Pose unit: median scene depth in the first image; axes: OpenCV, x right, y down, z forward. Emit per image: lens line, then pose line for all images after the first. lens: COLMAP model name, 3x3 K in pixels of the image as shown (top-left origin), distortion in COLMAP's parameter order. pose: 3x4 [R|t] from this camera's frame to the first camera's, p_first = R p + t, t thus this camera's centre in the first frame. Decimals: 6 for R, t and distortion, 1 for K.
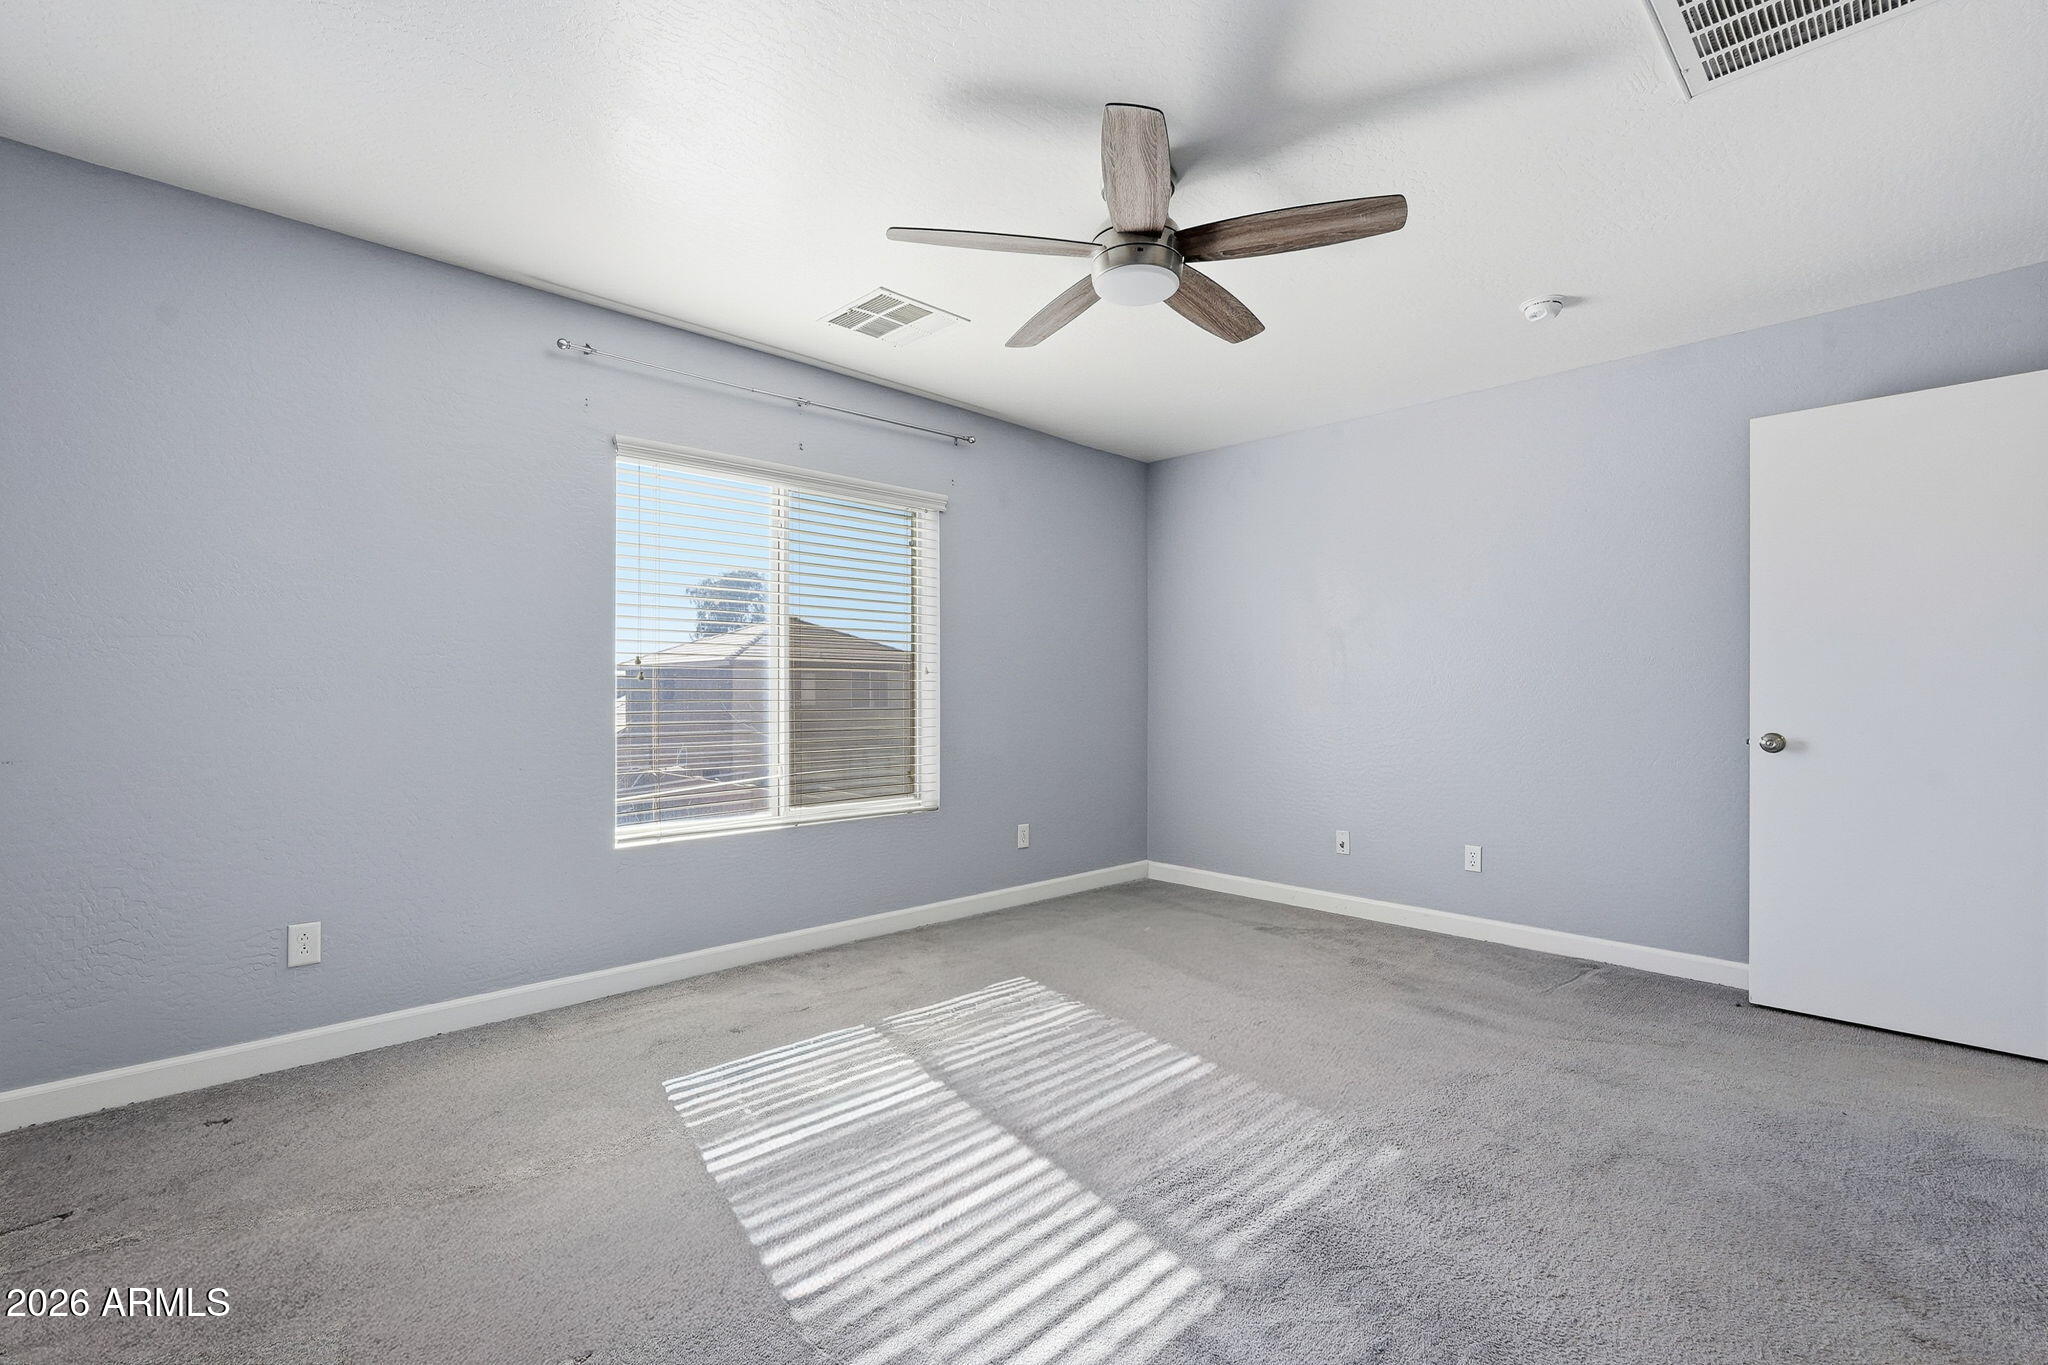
lens RADIAL K [[911.1, 0, 1014.8], [0, 911.1, 691.7], [0, 0, 1]] dist [-0.003500, -0.000992]
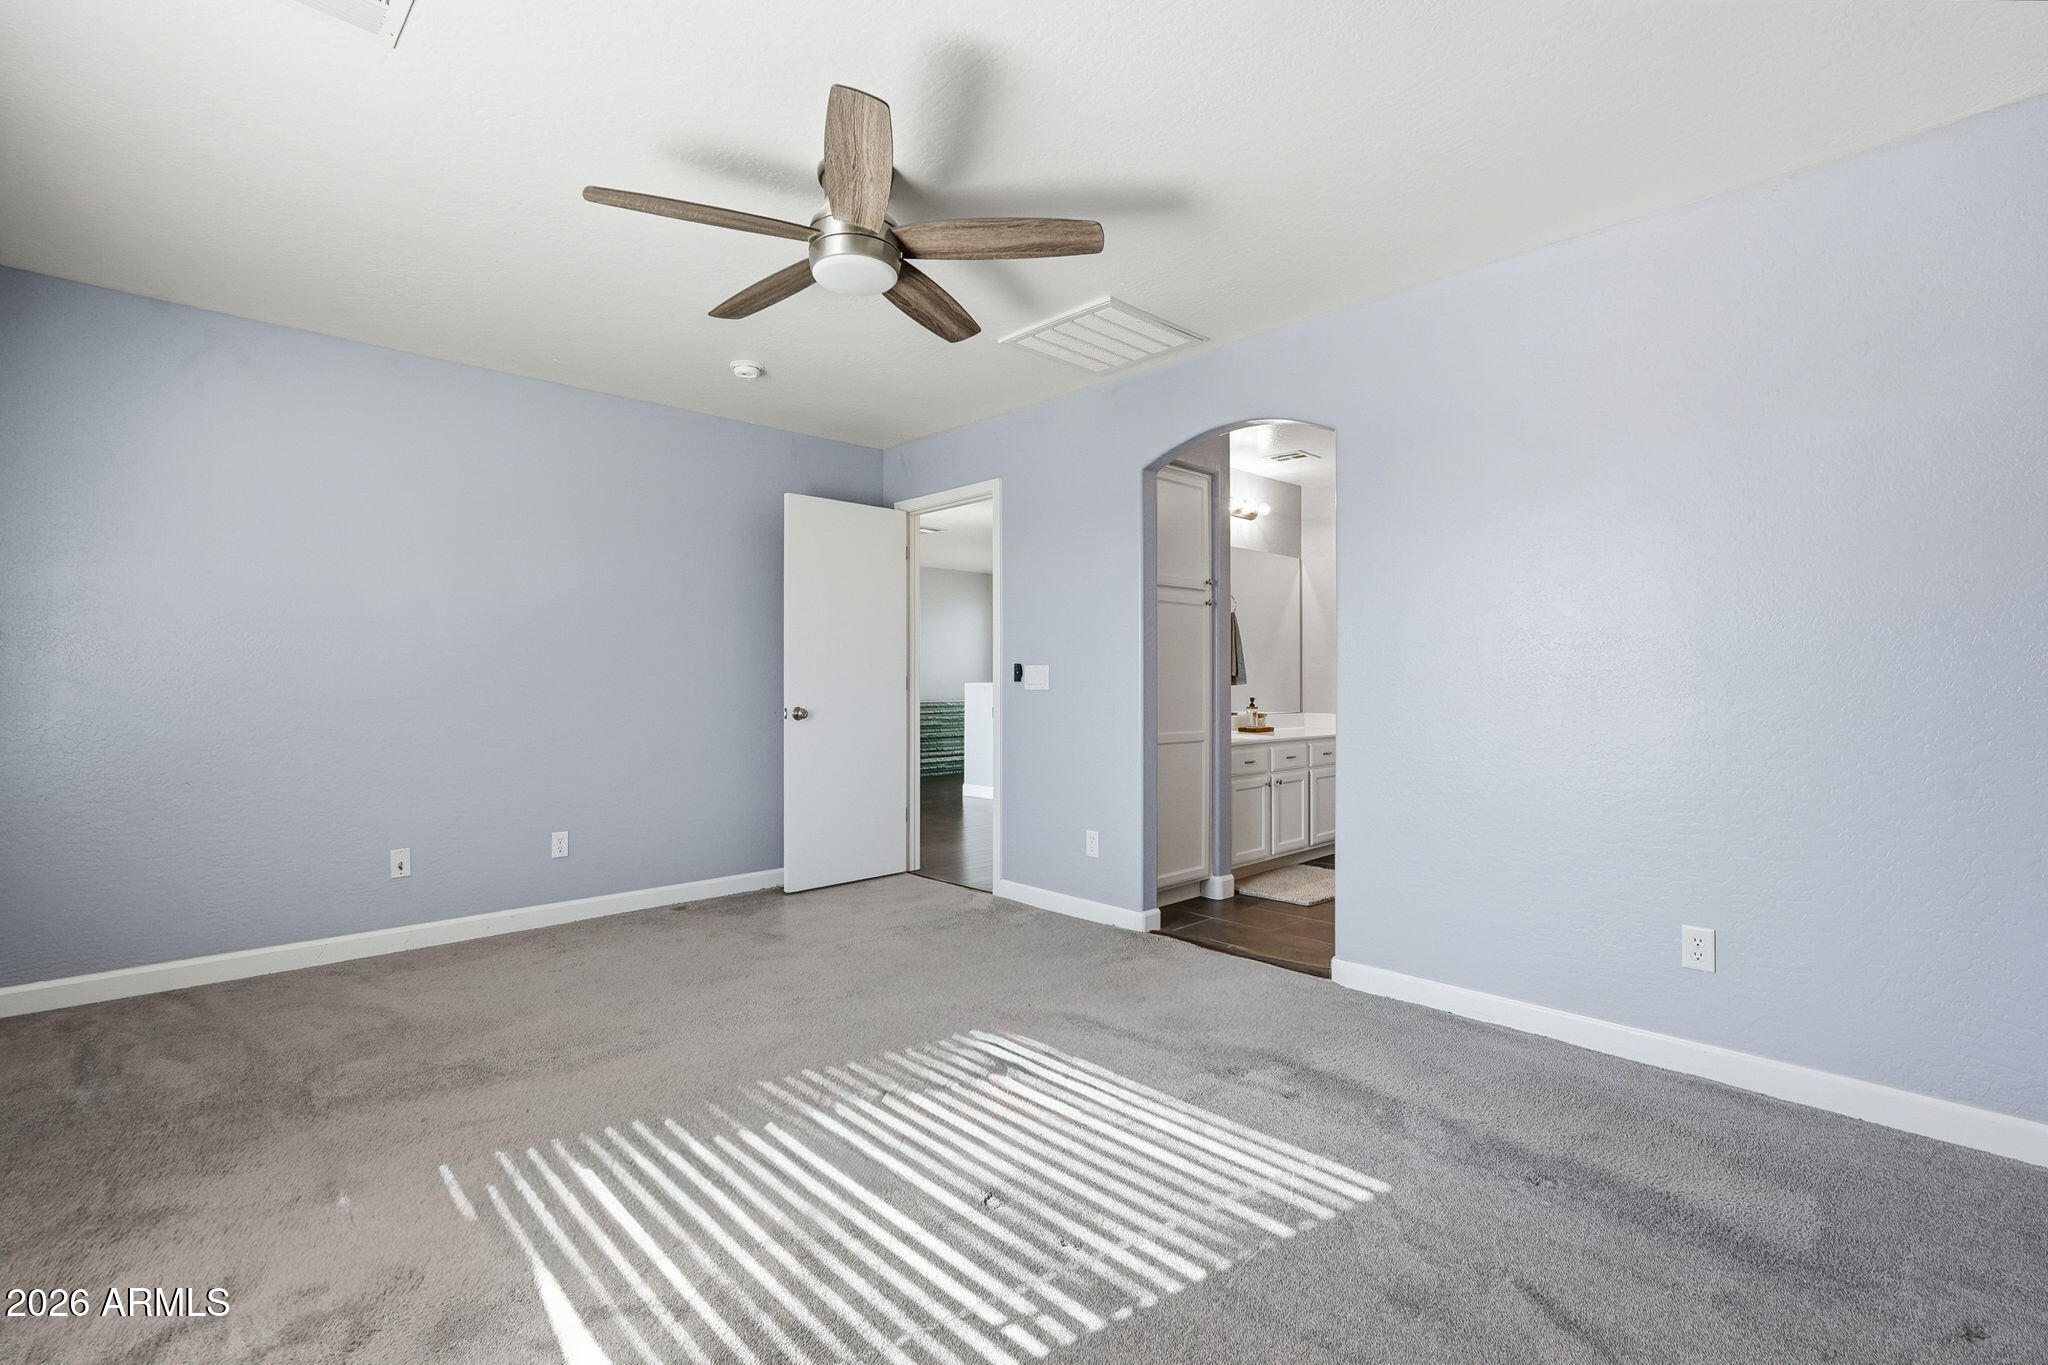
lens RADIAL K [[911.1, 0, 1026.4], [0, 911.1, 677.6], [0, 0, 1]] dist [-0.003500, -0.000992]
pose [[0.001109, -0.002763, 0.999996, -0.706859], [0.001330, 0.999995, 0.002761, -0.006594], [-0.999999, 0.001327, 0.001113, 0.664029]]
